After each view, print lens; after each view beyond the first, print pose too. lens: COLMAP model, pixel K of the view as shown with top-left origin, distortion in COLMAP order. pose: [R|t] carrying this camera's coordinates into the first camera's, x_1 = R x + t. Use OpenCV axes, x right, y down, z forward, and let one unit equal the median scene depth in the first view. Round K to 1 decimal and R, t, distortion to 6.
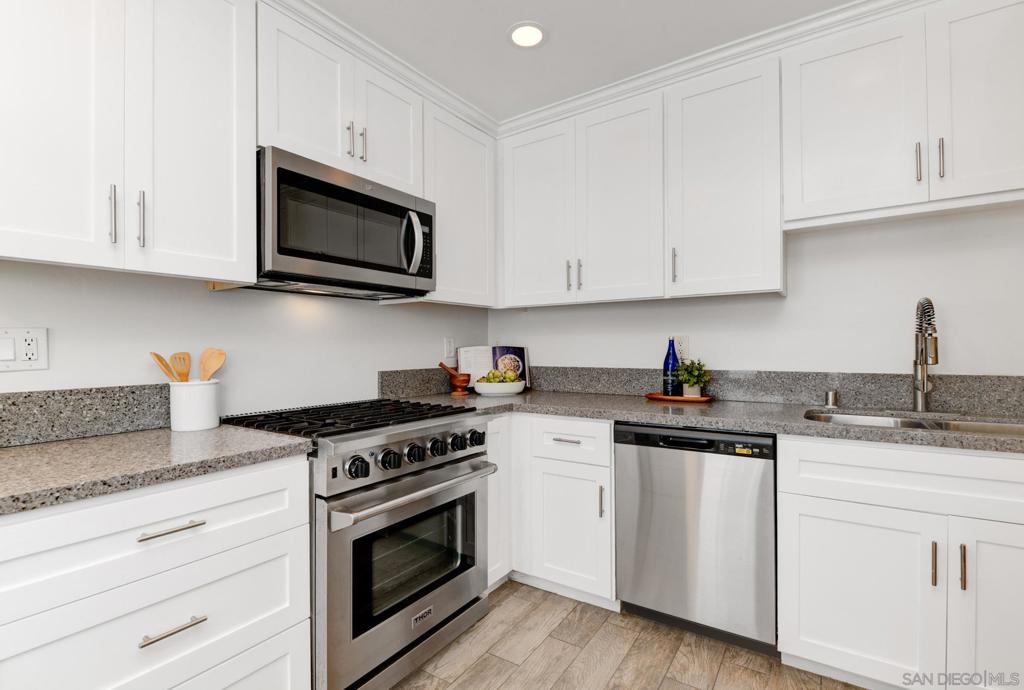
lens RADIAL K [[469.2, 0, 511.5], [0, 469.2, 347.4], [0, 0, 1]] dist [0.002290, -0.005581]
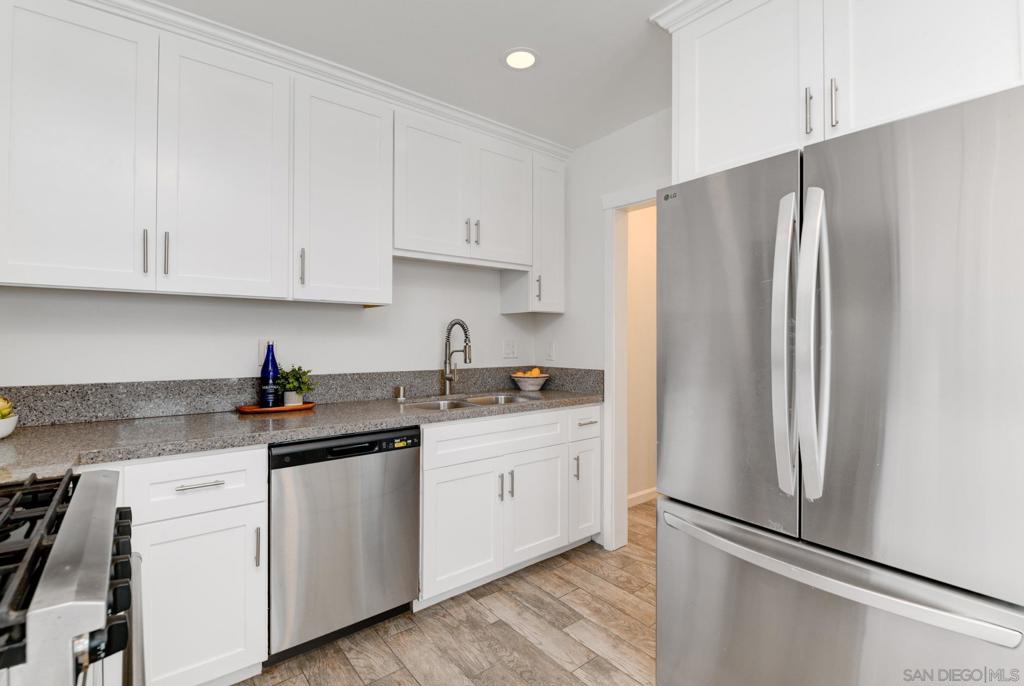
lens RADIAL K [[466.2, 0, 515.5], [0, 466.2, 338.6], [0, 0, 1]] dist [0.001009, -0.005822]
pose [[0.299286, 0.011979, 0.954088, -0.451672], [-0.005791, 0.999926, -0.010737, -0.025192], [-0.954146, -0.002312, 0.299333, 0.338125]]
